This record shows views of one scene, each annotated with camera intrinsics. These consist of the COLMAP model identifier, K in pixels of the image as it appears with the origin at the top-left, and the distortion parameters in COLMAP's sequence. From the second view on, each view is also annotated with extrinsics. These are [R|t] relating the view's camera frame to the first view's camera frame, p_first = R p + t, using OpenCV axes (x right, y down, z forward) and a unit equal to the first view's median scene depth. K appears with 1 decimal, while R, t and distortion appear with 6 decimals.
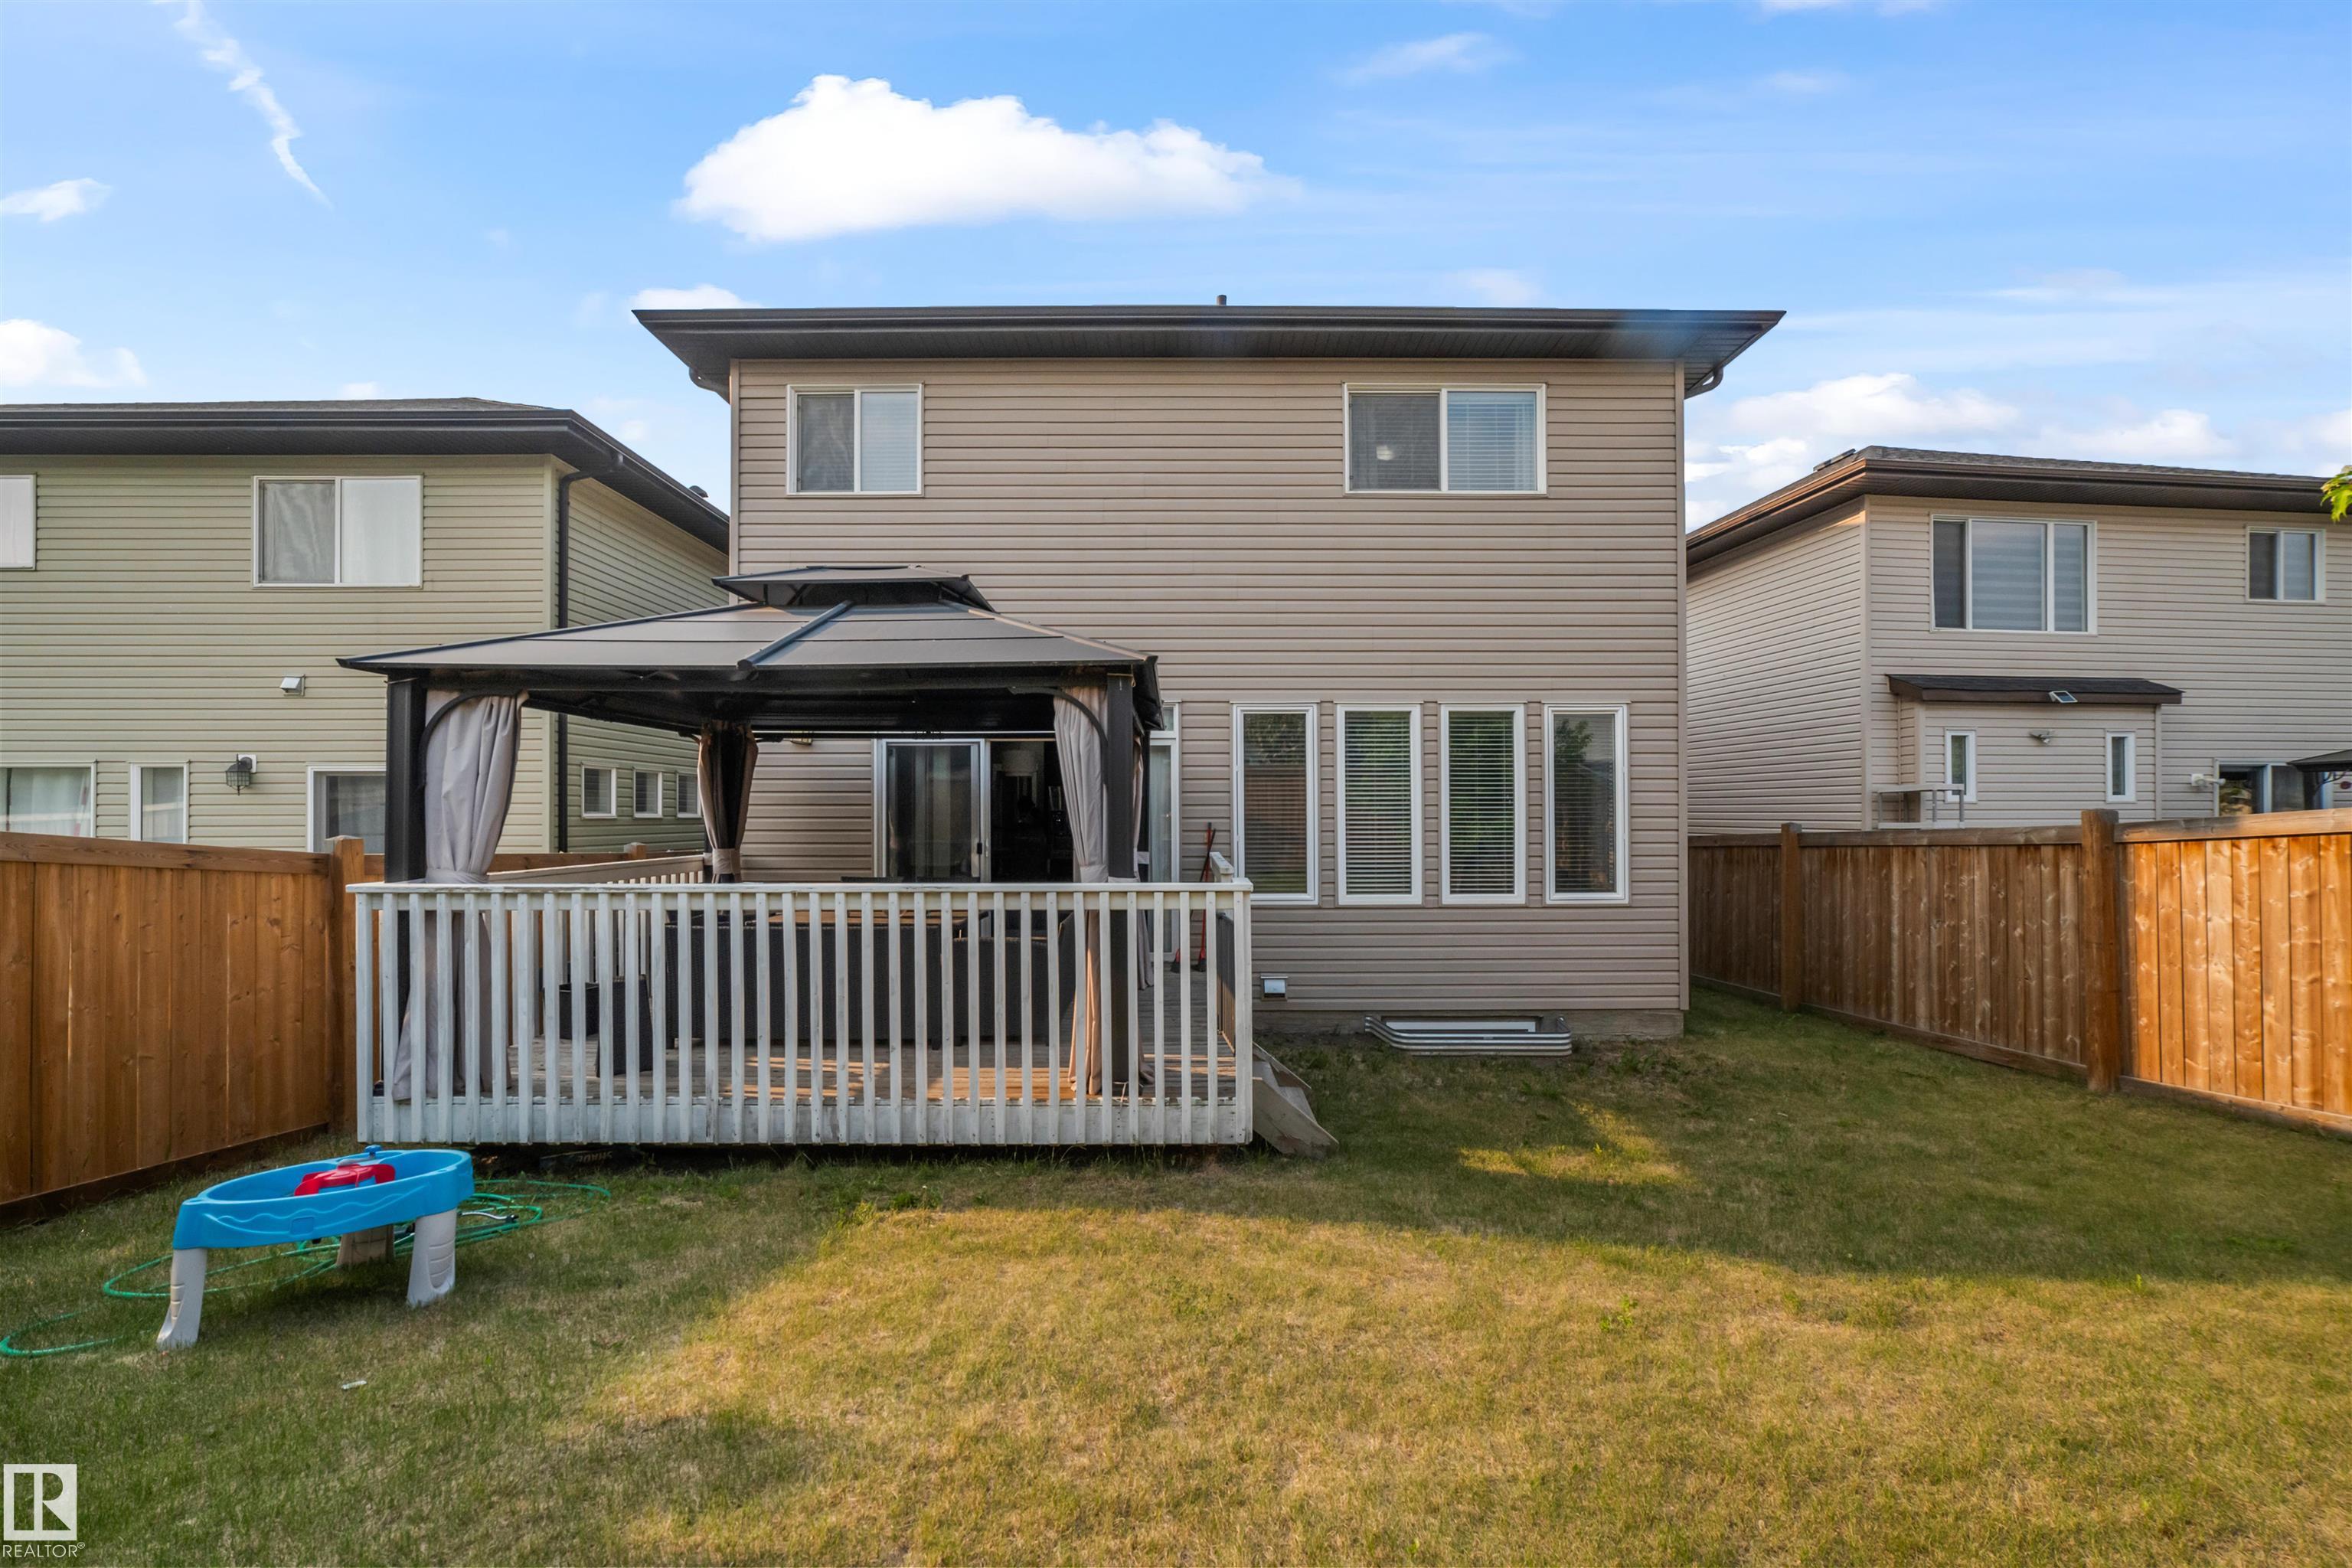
lens RADIAL K [[892.7, 0, 1178.1], [0, 892.7, 822.4], [0, 0, 1]] dist [-0.025592, 0.010429]
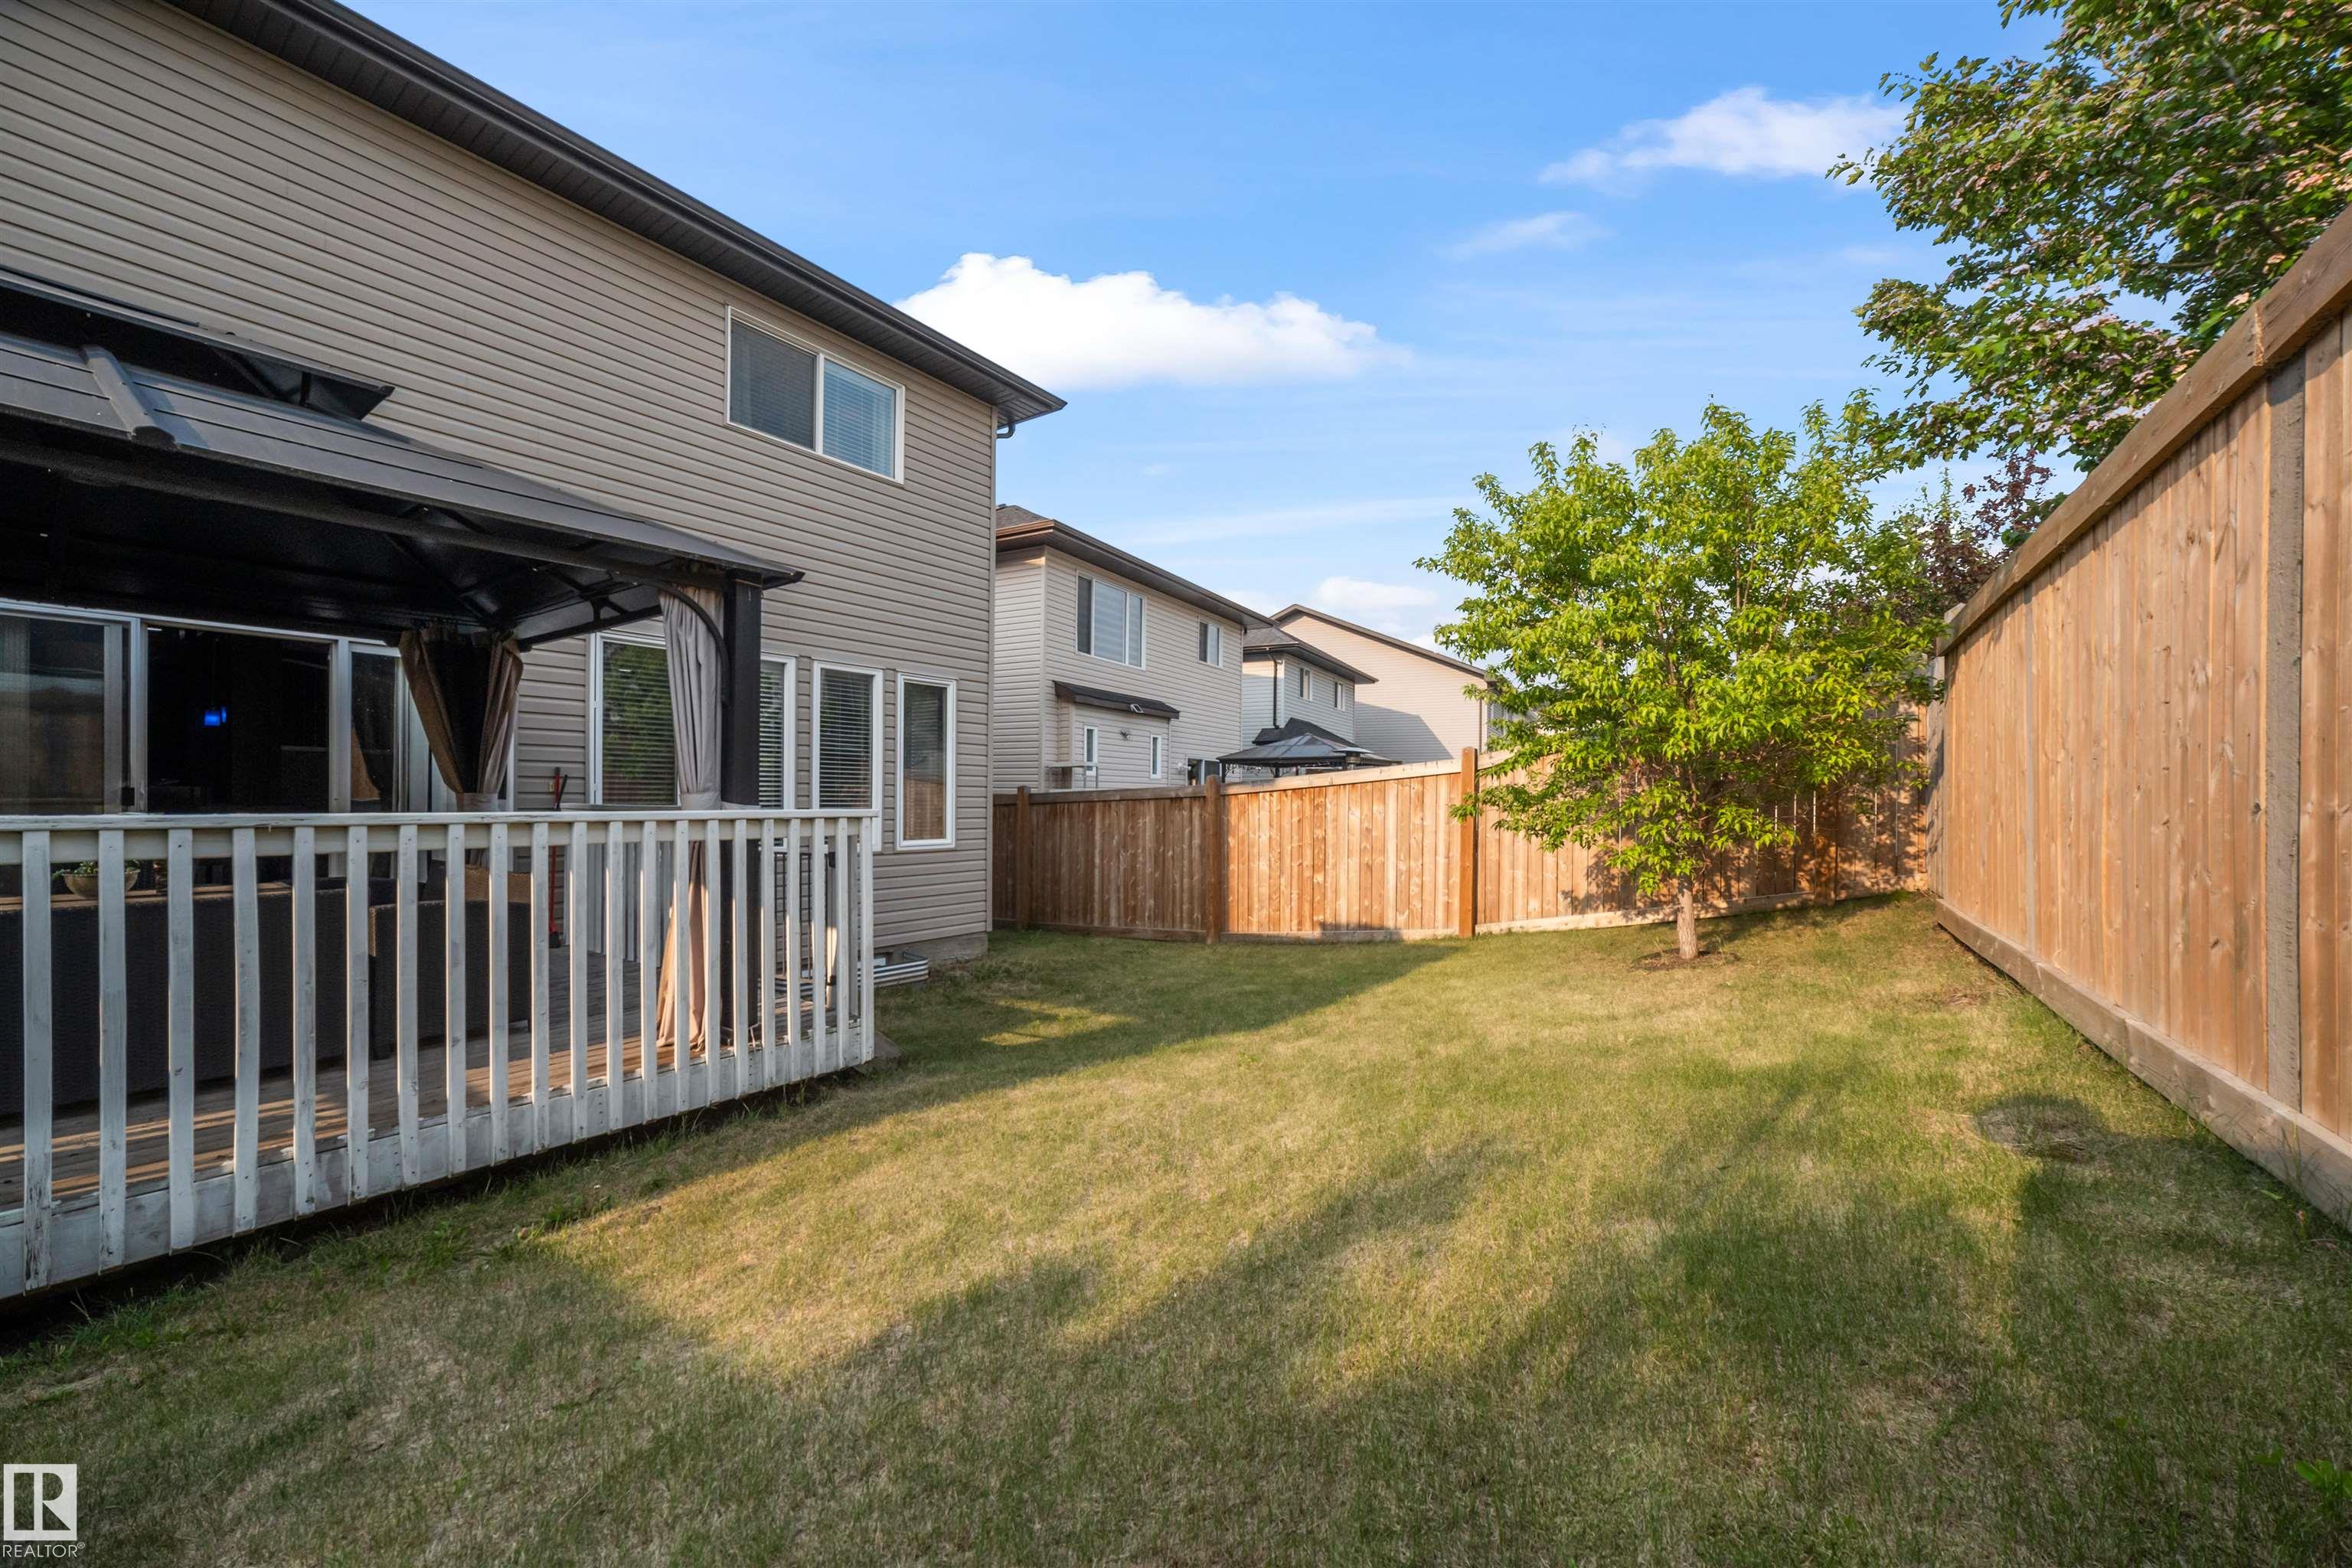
lens RADIAL K [[892.7, 0, 1178.1], [0, 892.7, 822.4], [0, 0, 1]] dist [-0.025592, 0.010429]
pose [[0.577002, -0.014329, 0.816617, -0.410743], [-0.003212, 0.999799, 0.019812, 0.044549], [-0.816736, -0.014054, 0.576840, 0.080988]]
